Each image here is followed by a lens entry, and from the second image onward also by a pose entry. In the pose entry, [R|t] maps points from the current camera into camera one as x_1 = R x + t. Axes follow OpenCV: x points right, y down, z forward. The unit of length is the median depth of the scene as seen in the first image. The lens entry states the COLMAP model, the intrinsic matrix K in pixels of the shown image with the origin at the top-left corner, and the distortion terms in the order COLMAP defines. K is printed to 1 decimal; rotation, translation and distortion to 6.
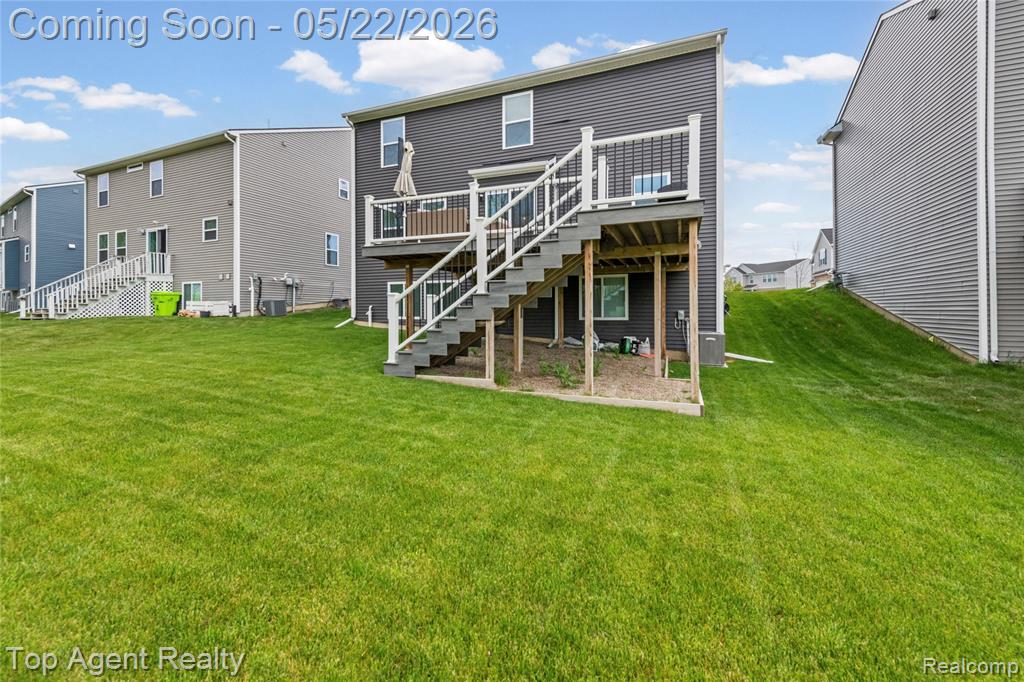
lens RADIAL K [[406.6, 0, 503.9], [0, 406.6, 314.6], [0, 0, 1]] dist [0.015674, -0.001999]
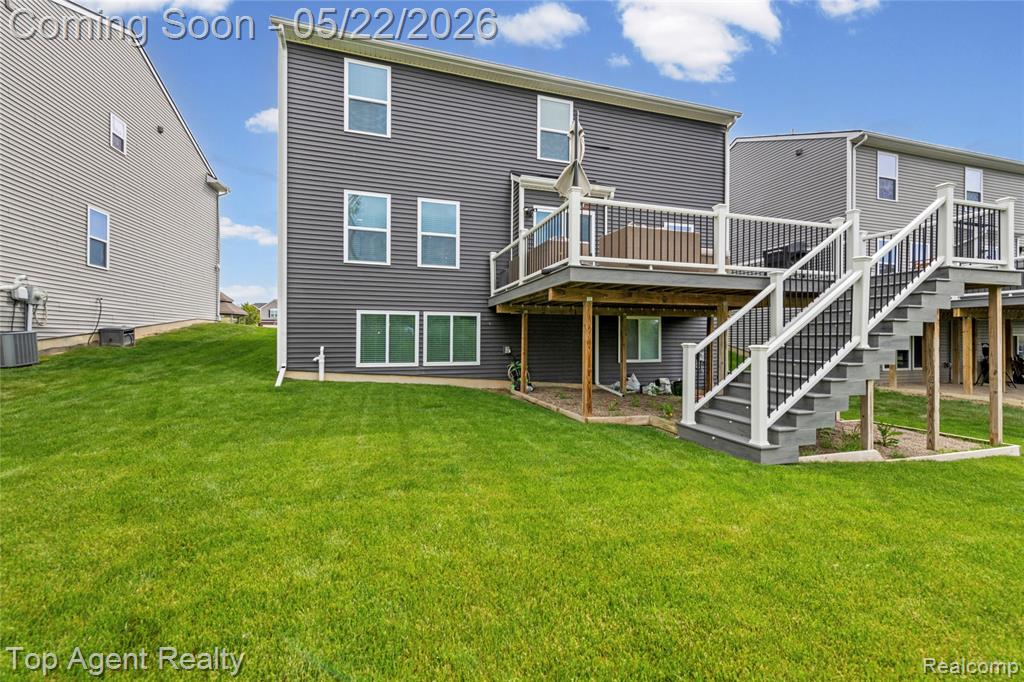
lens RADIAL K [[406.6, 0, 494.3], [0, 406.6, 342.3], [0, 0, 1]] dist [0.015674, -0.001999]
pose [[0.790194, -0.000044, 0.612856, -0.599776], [0.001191, 0.999998, -0.001464, -0.032287], [-0.612855, 0.001887, 0.790193, 0.411906]]
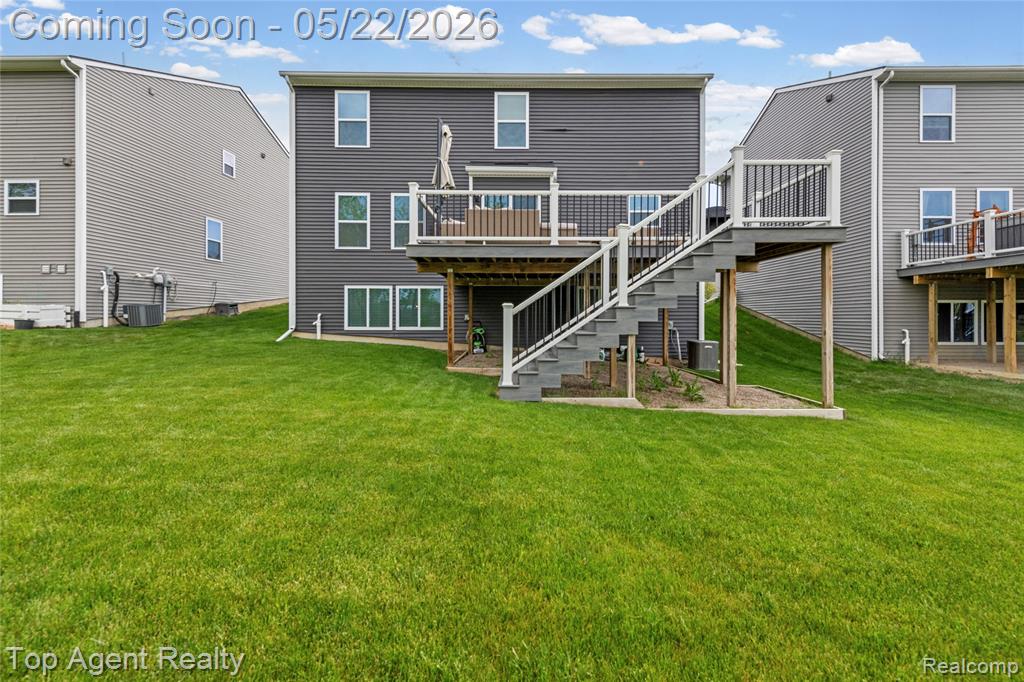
lens RADIAL K [[406.6, 0, 504.5], [0, 406.6, 321.9], [0, 0, 1]] dist [0.015674, -0.001999]
pose [[0.931758, -0.000158, 0.363079, -0.332452], [-0.000849, 0.999996, 0.002613, -0.009319], [-0.363078, -0.002742, 0.931755, 0.119637]]
